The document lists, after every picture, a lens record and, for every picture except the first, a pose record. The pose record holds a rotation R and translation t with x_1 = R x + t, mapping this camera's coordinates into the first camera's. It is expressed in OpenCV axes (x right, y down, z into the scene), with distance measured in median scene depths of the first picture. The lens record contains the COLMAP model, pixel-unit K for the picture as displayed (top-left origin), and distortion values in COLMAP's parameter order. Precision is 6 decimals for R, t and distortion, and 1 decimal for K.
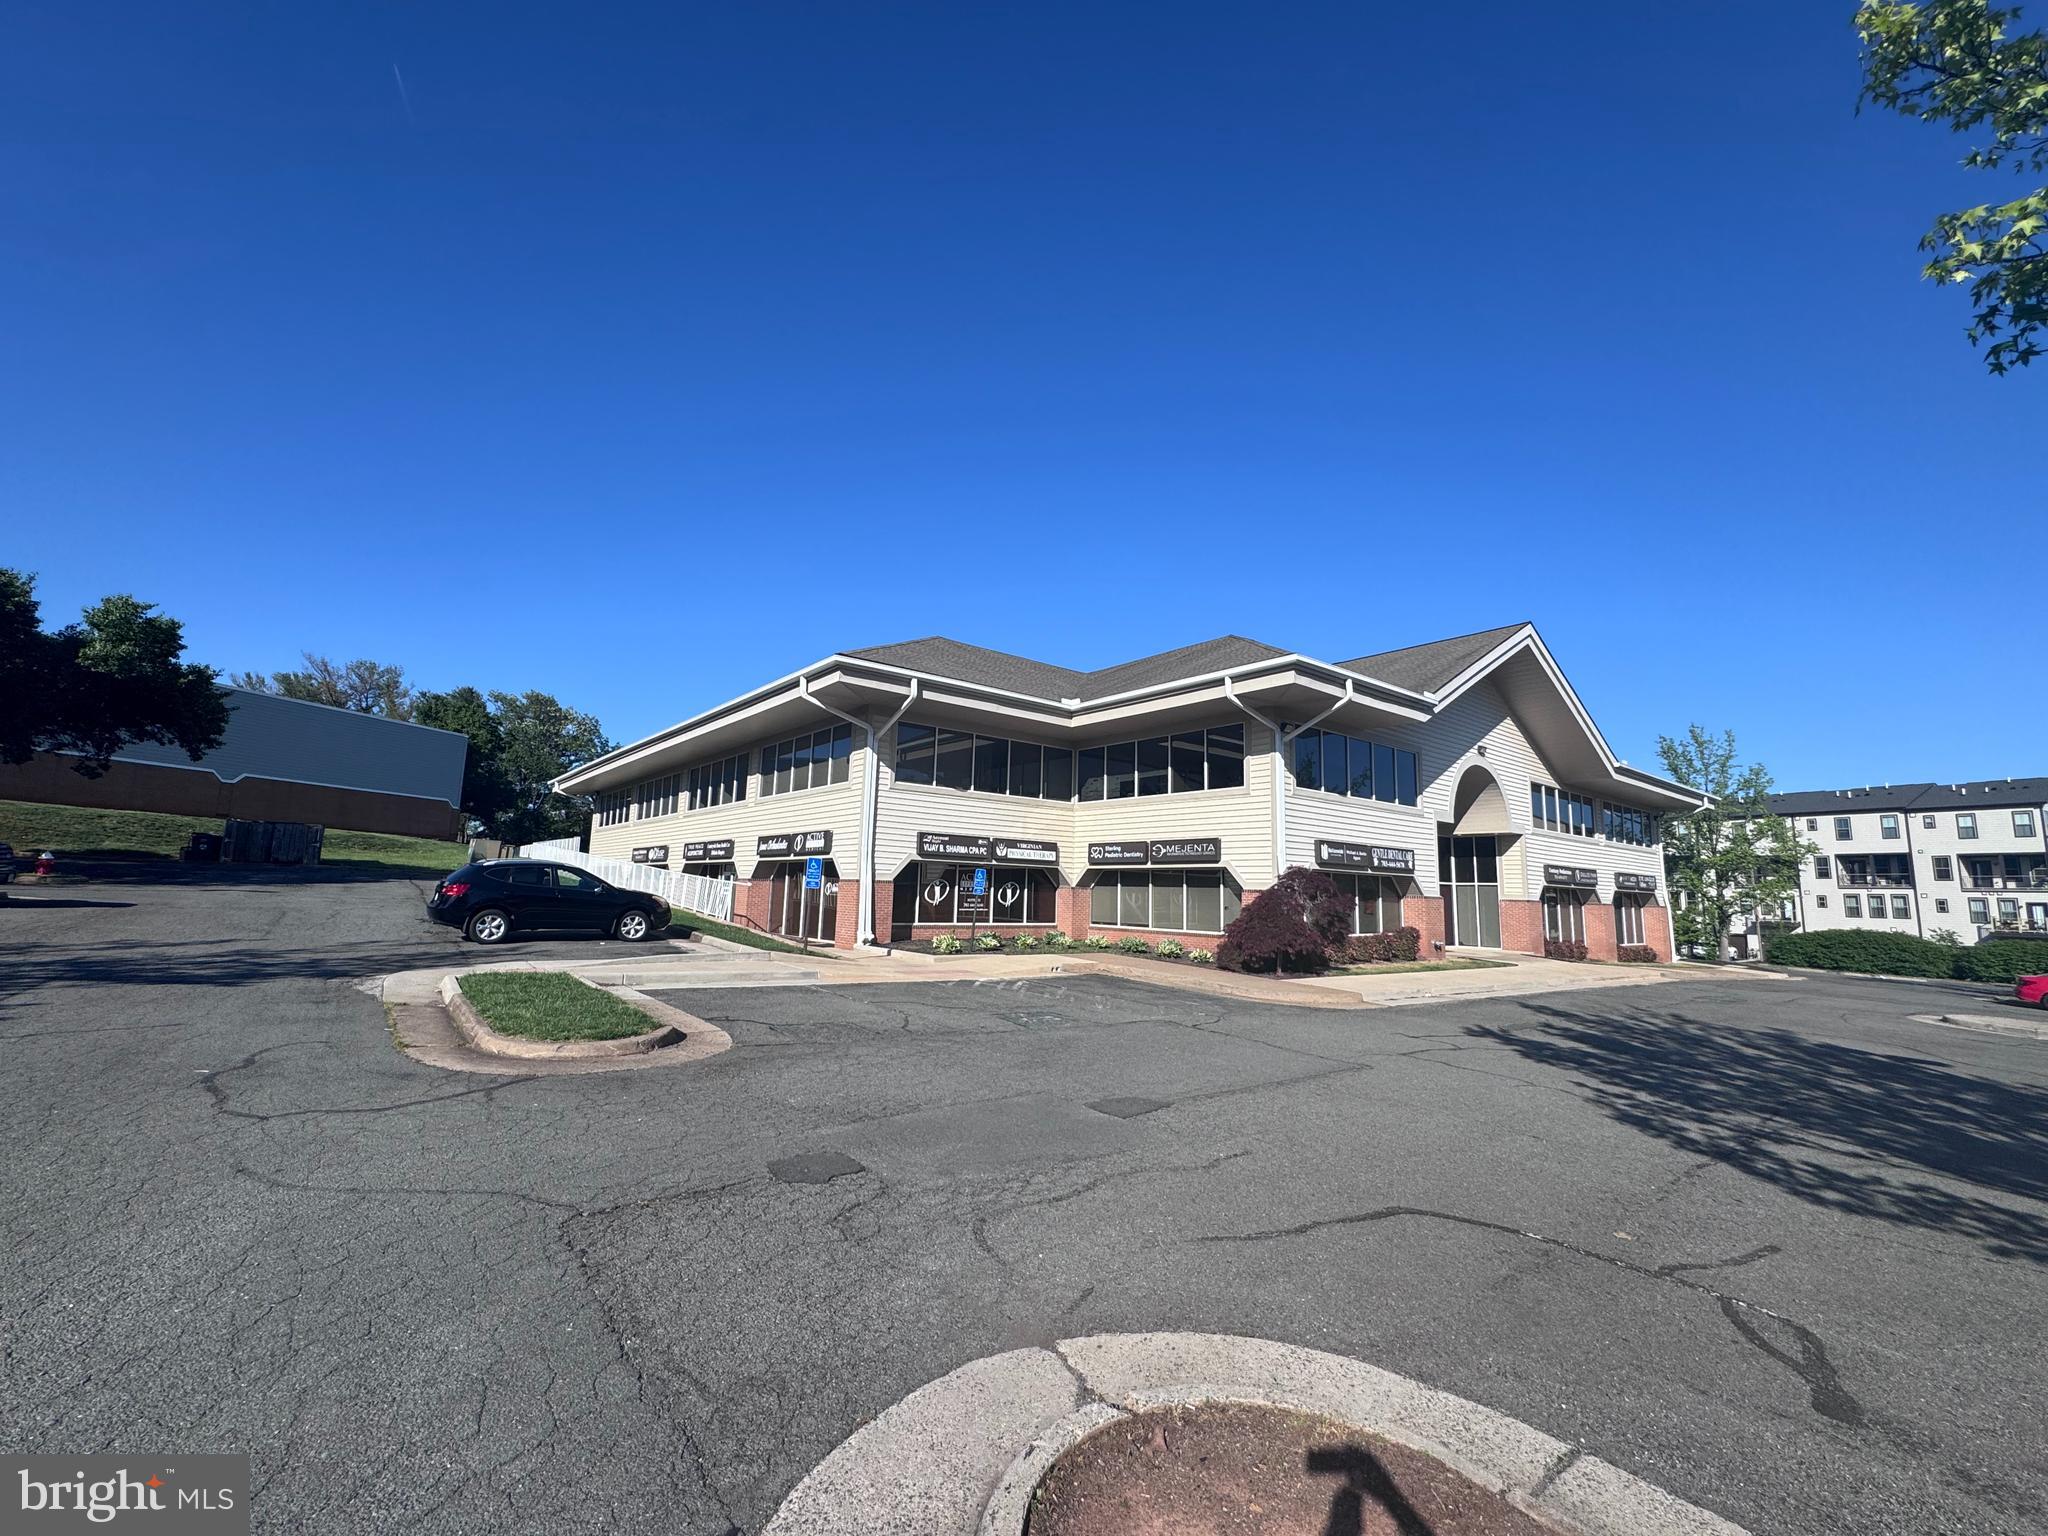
lens RADIAL K [[831.2, 0, 1015.4], [0, 831.2, 765.7], [0, 0, 1]] dist [-0.001957, 0.000730]
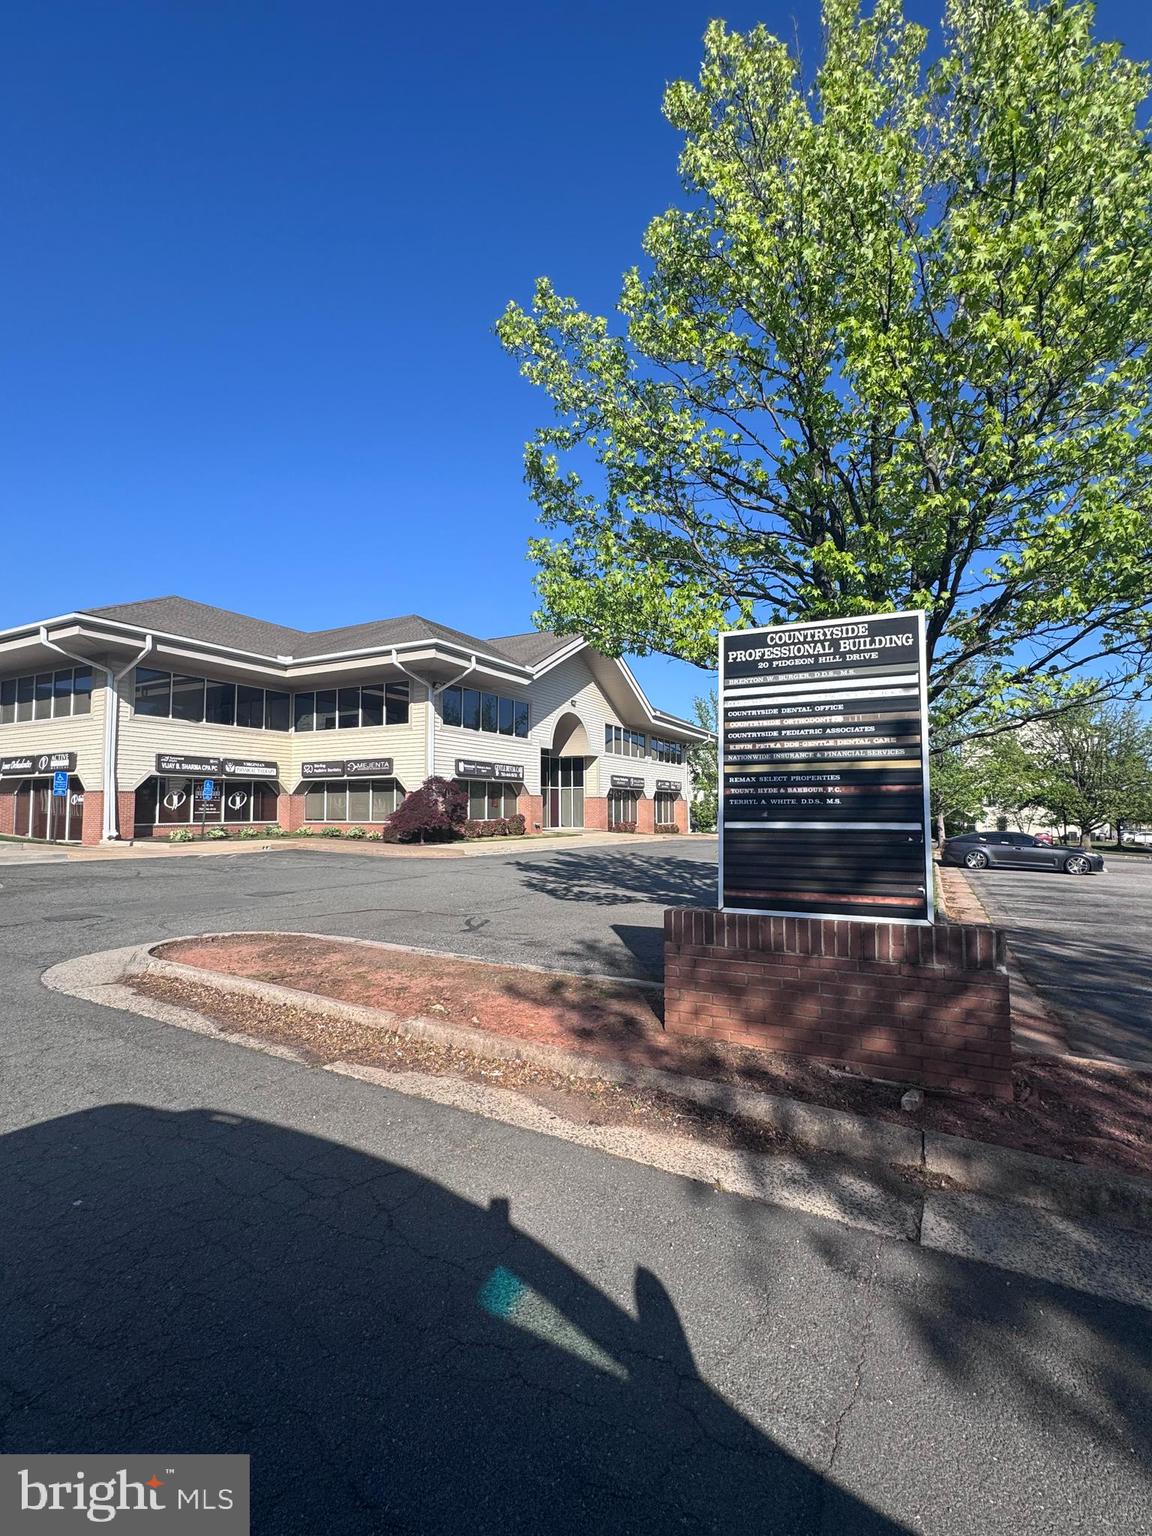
lens RADIAL K [[675.8, 0, 575.0], [0, 675.8, 770.0], [0, 0, 1]] dist [-0.009373, 0.001709]
pose [[0.912592, -0.008452, 0.408785, 0.046814], [-0.031714, 0.995311, 0.091378, -0.010855], [-0.407640, -0.096355, 0.908045, -0.211020]]
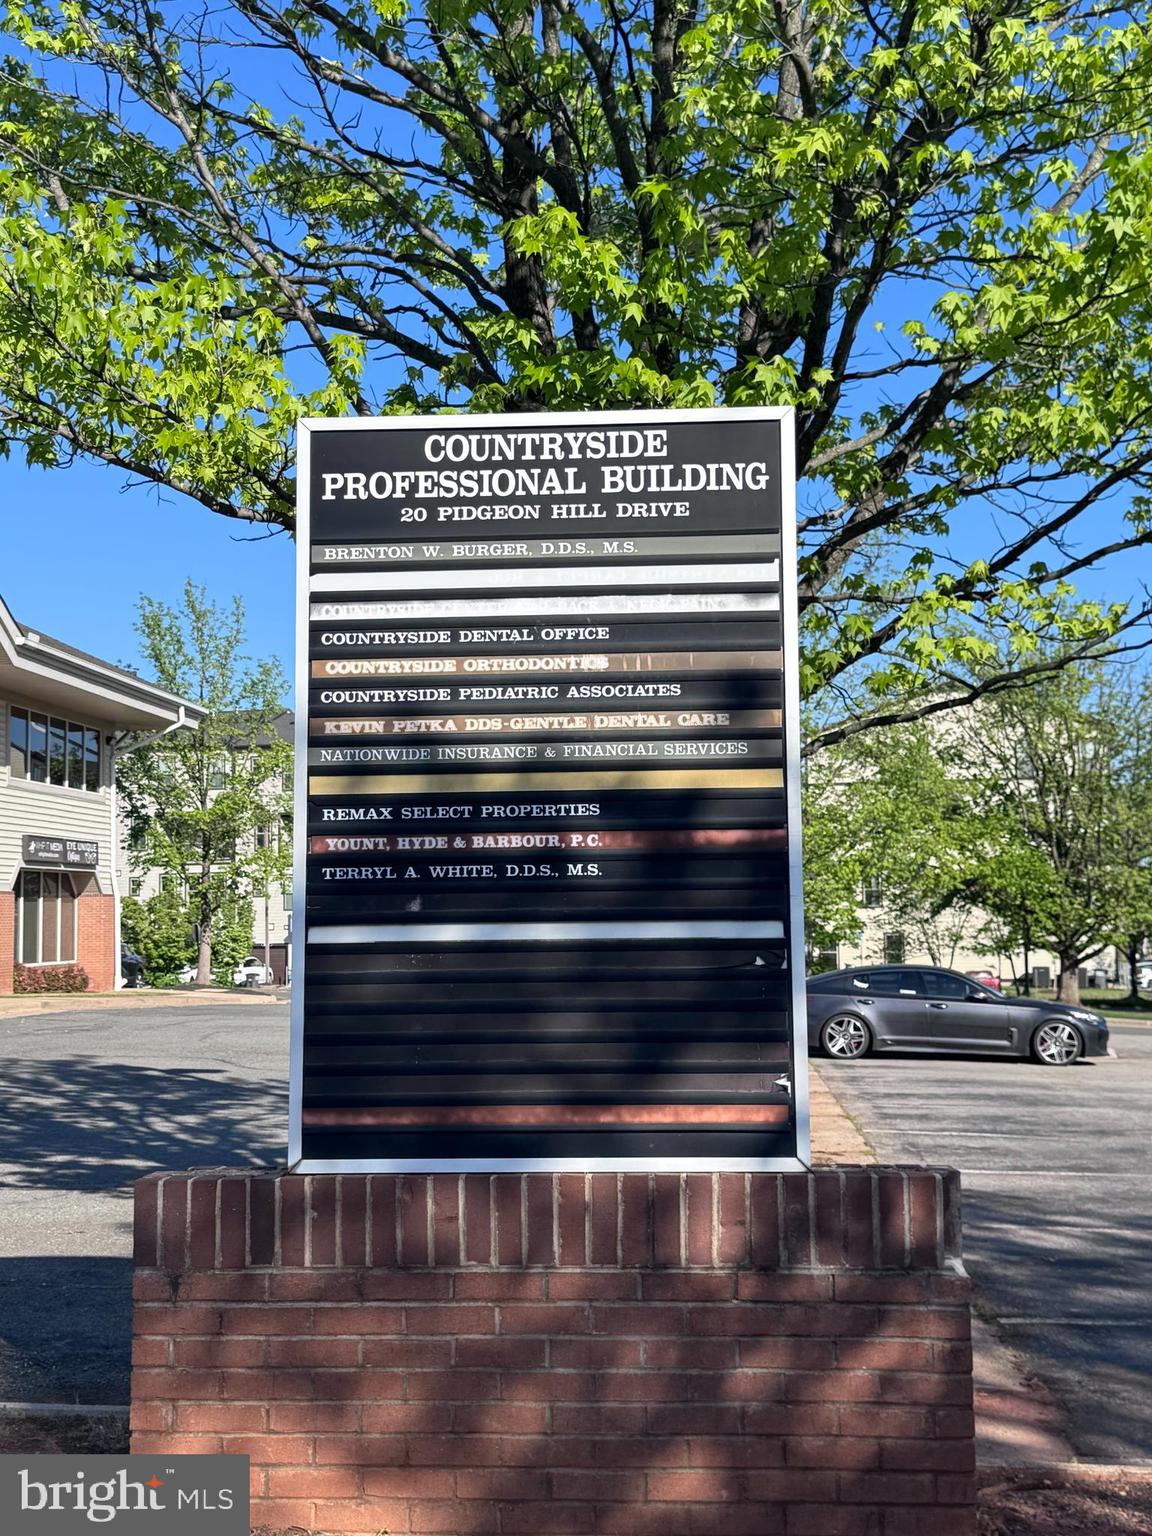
lens RADIAL K [[1920.8, 0, 564.3], [0, 1920.8, 766.9], [0, 0, 1]] dist [0.096792, 0.000000]
pose [[0.685063, 0.017438, 0.728275, 0.039744], [-0.076419, 0.995918, 0.048039, -0.009657], [-0.724465, -0.088564, 0.683599, -0.211860]]
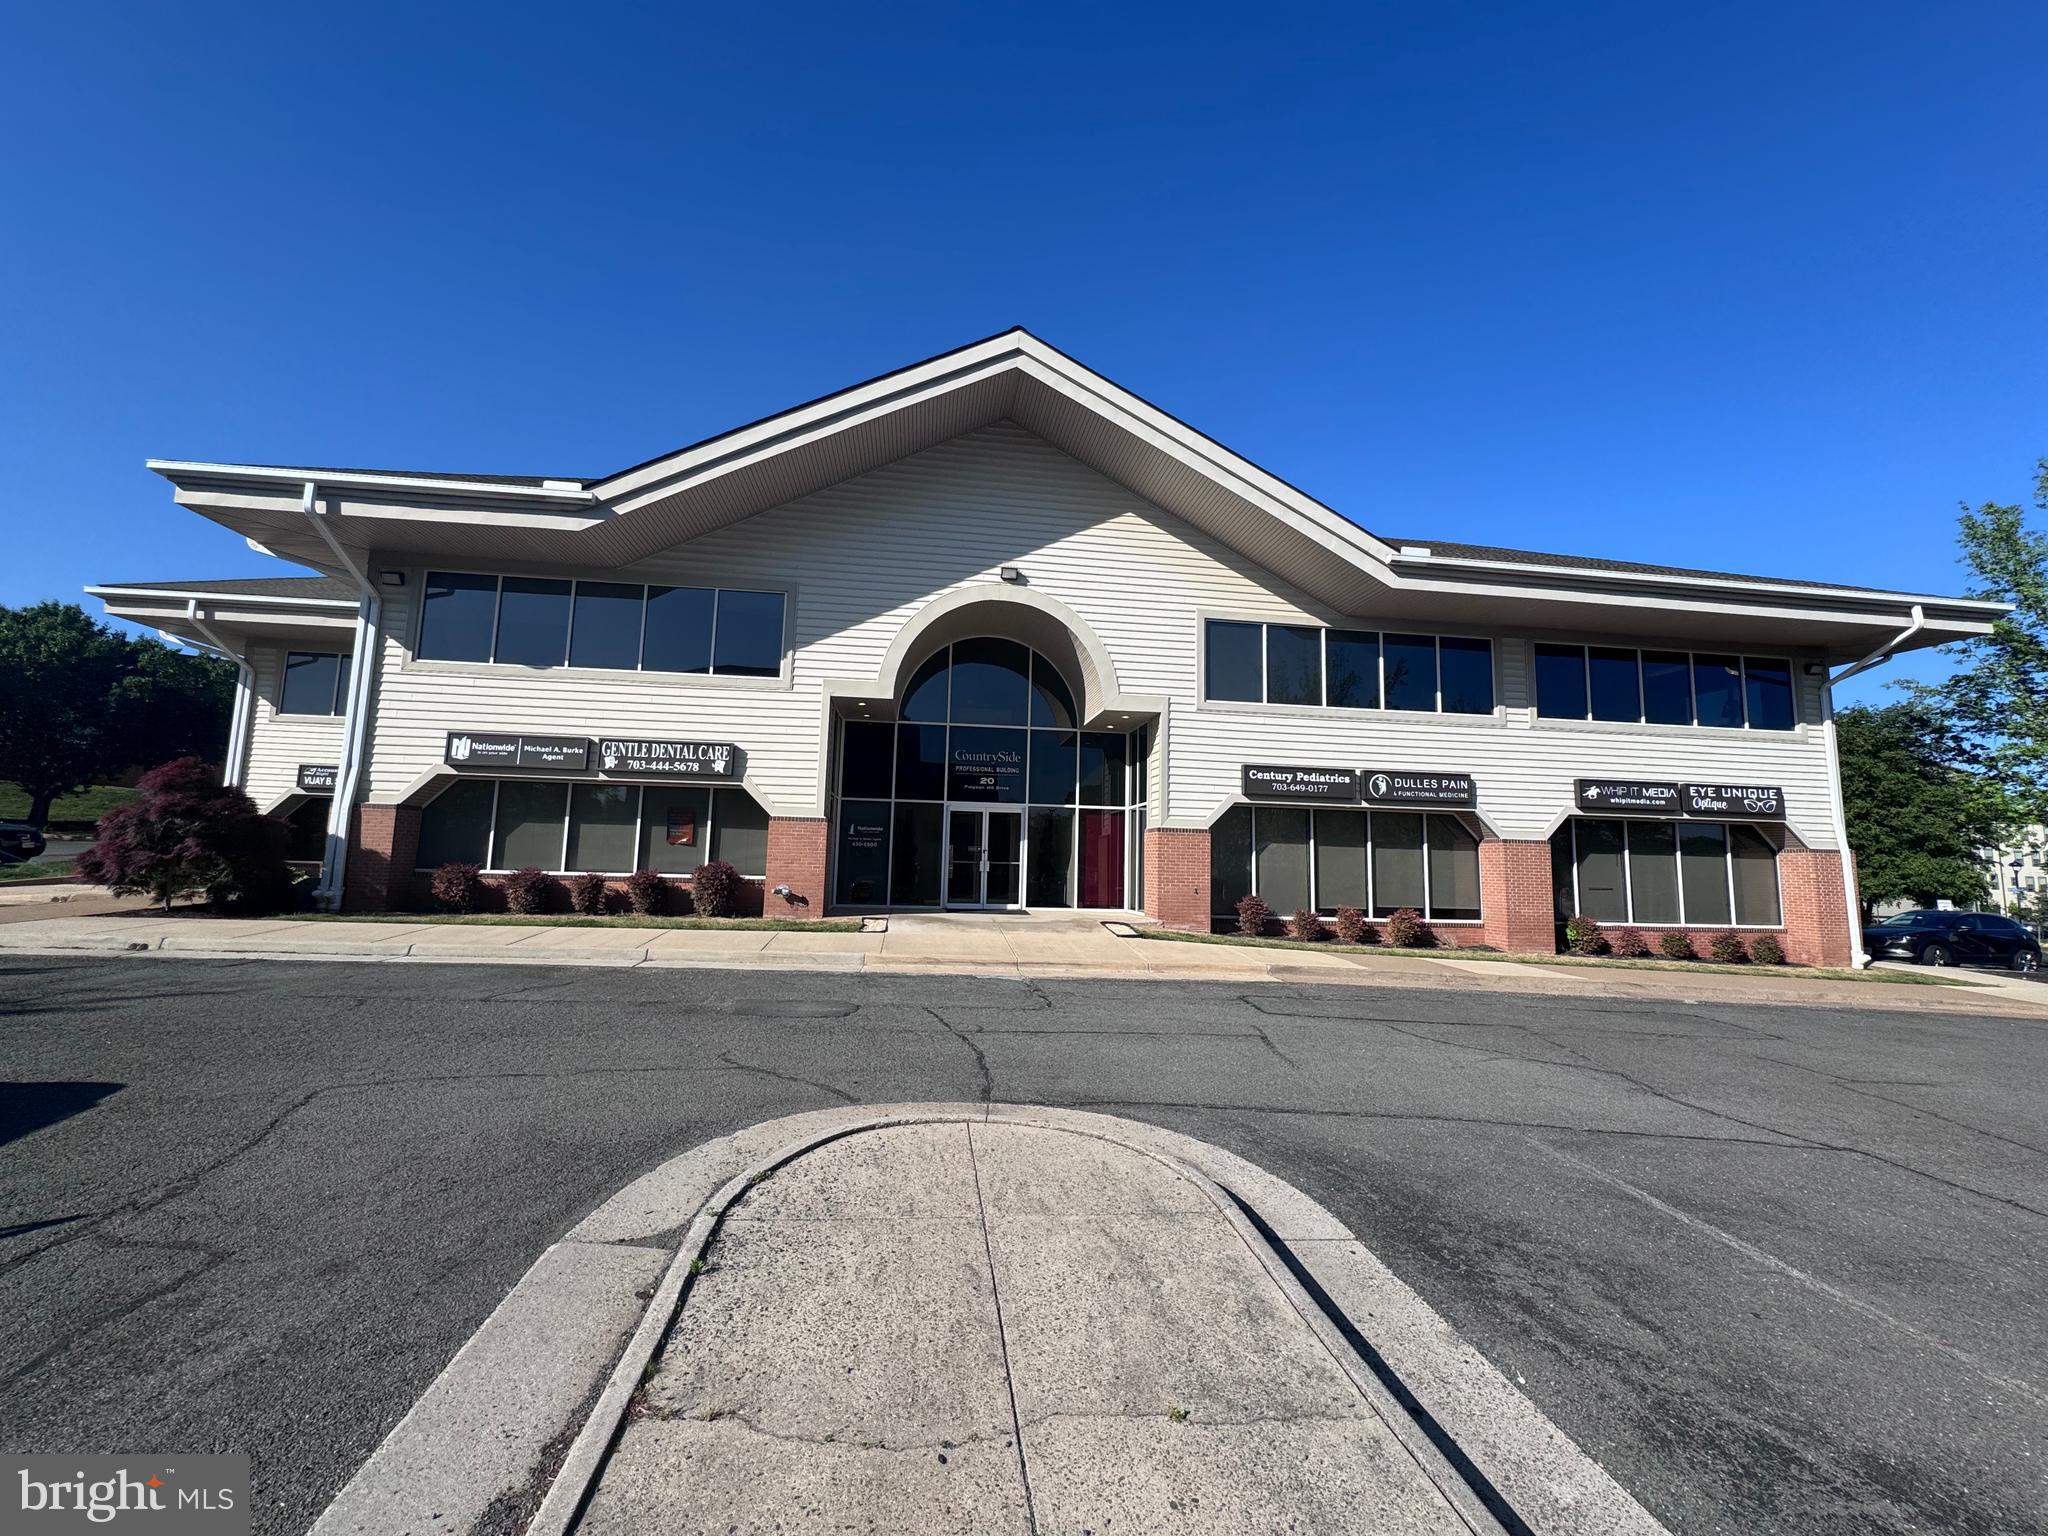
lens RADIAL K [[831.2, 0, 1035.9], [0, 831.2, 766.4], [0, 0, 1]] dist [-0.001957, 0.000730]
pose [[0.862039, -0.067903, -0.502272, 1.034546], [0.076938, 0.997032, -0.002744, 0.144241], [0.500968, -0.036278, 0.864705, 0.593076]]
